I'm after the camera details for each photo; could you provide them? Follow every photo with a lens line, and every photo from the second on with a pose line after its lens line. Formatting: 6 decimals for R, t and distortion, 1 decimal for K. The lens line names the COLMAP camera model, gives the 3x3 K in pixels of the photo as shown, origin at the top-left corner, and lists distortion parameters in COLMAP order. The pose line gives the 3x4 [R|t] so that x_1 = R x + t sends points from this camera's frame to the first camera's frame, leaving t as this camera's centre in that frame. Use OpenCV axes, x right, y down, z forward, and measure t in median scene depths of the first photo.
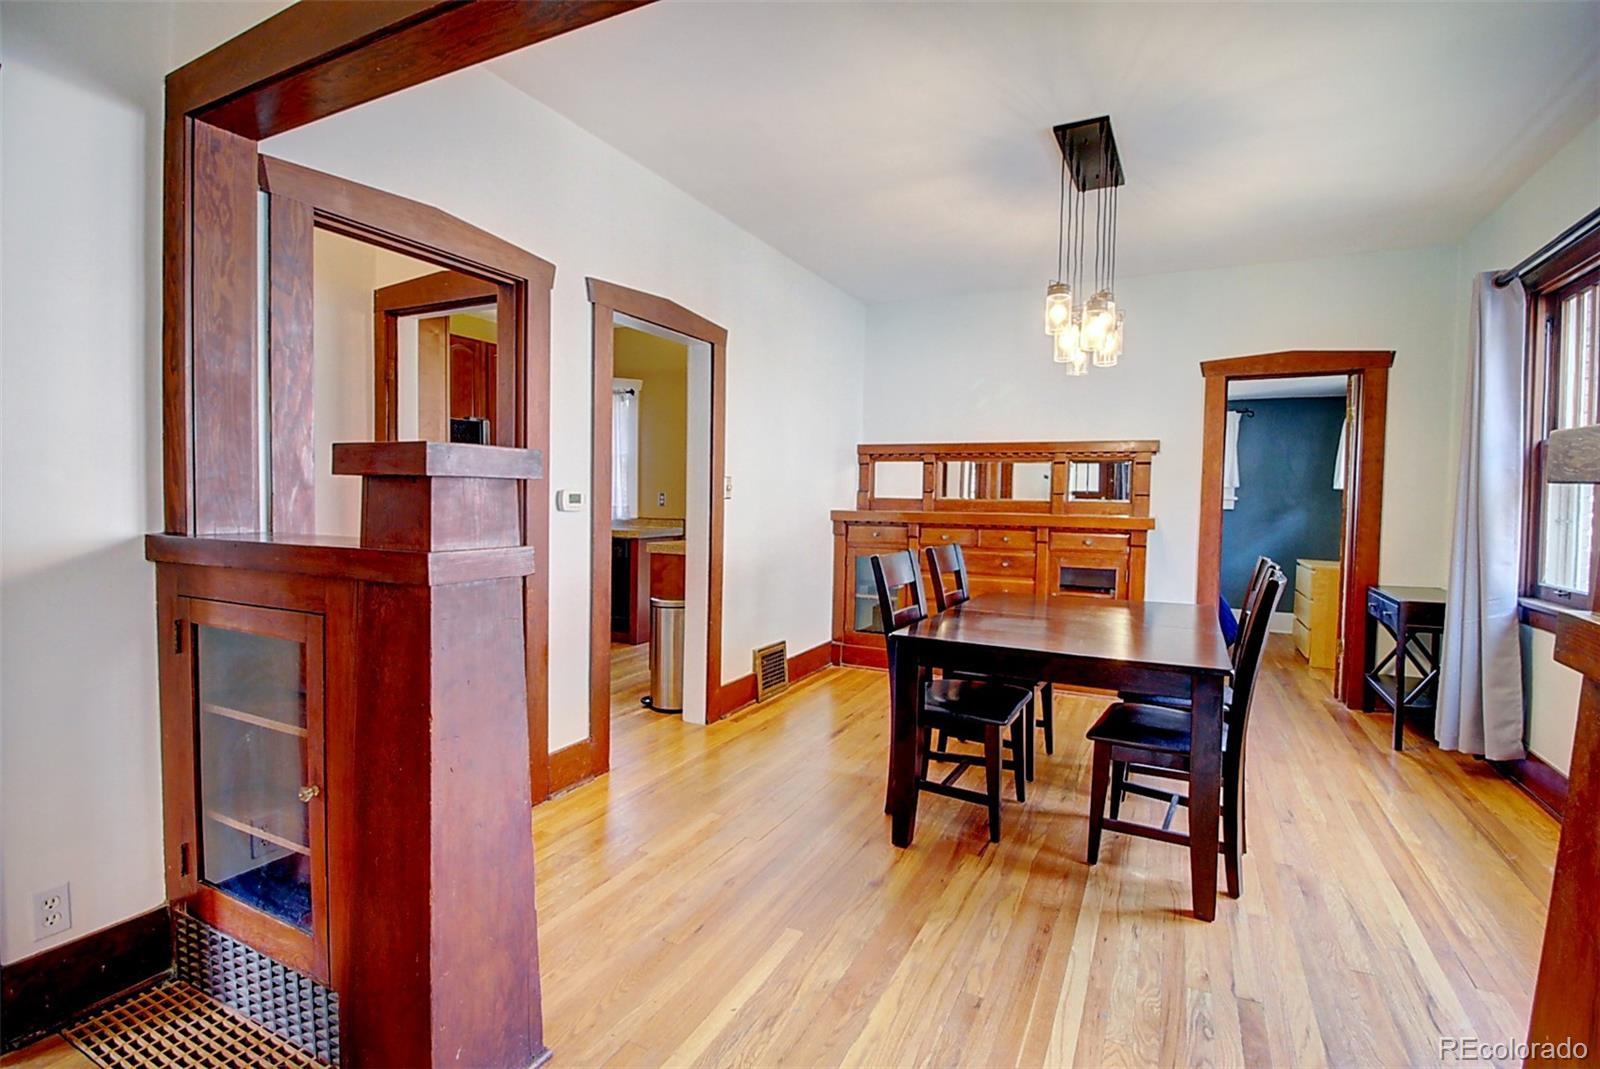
lens RADIAL K [[749.4, 0, 790.7], [0, 749.4, 508.9], [0, 0, 1]] dist [-0.018970, -0.004834]
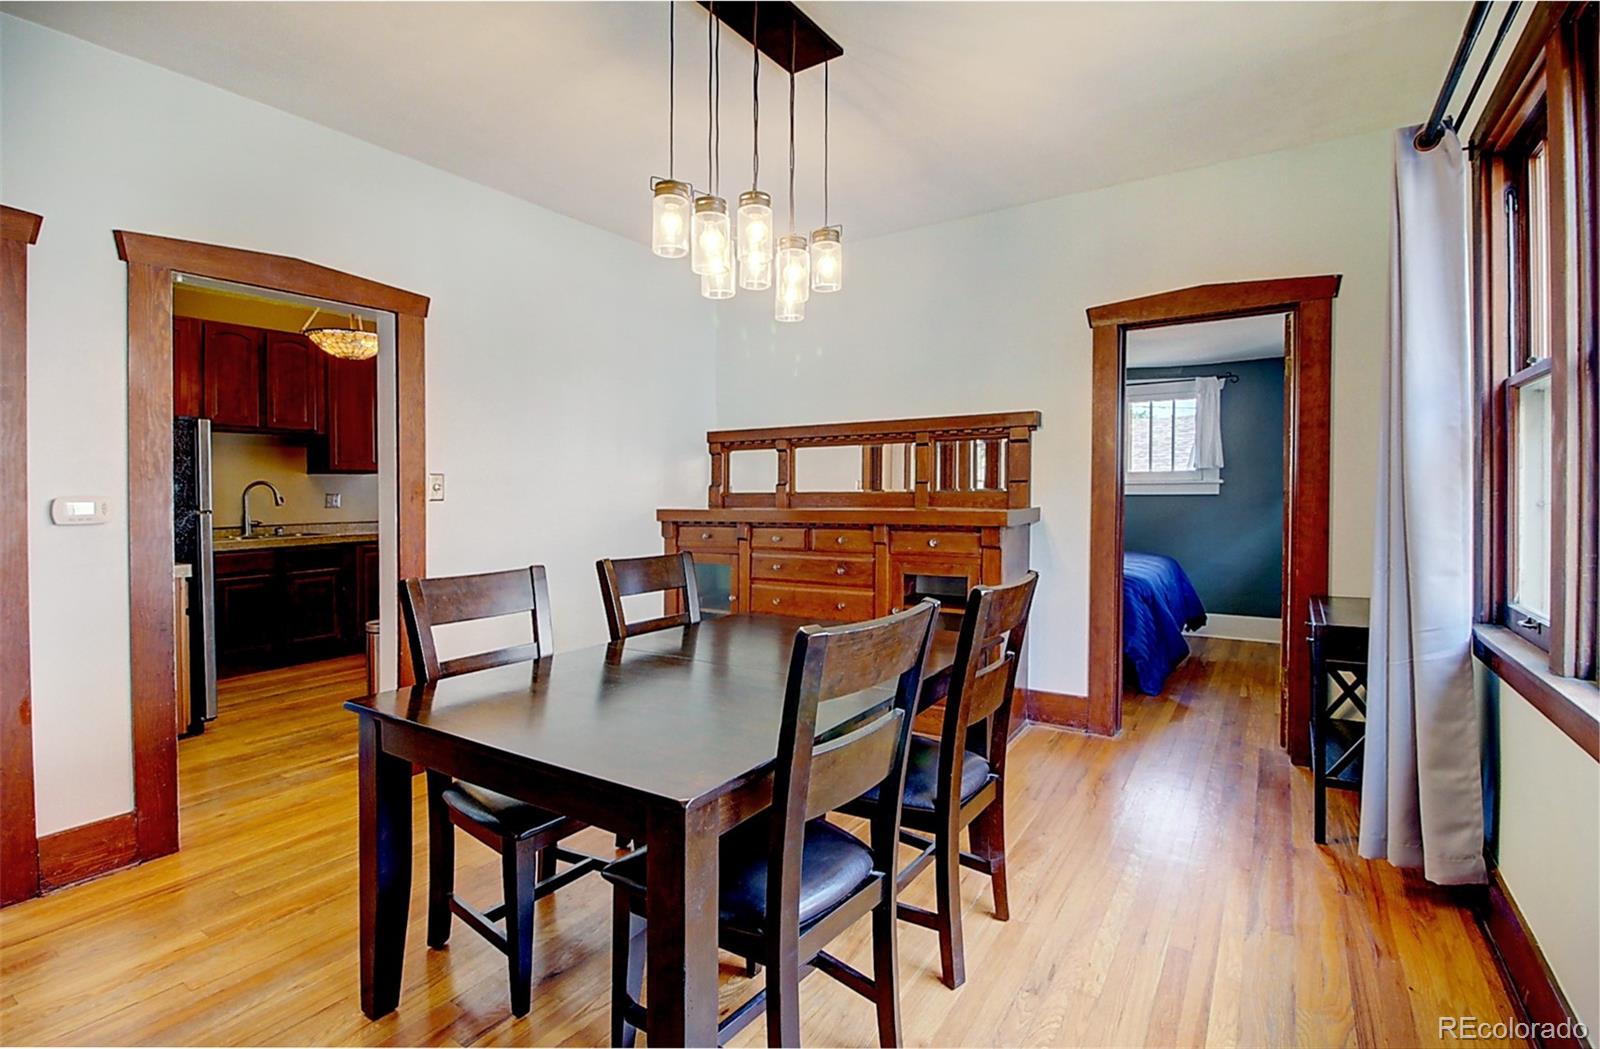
lens RADIAL K [[734.8, 0, 773.1], [0, 734.8, 491.5], [0, 0, 1]] dist [-0.014394, -0.003994]
pose [[0.992370, -0.026807, -0.120342, 0.316590], [0.024832, 0.999532, -0.017881, -0.000121], [0.120765, 0.014756, 0.992571, 0.203577]]
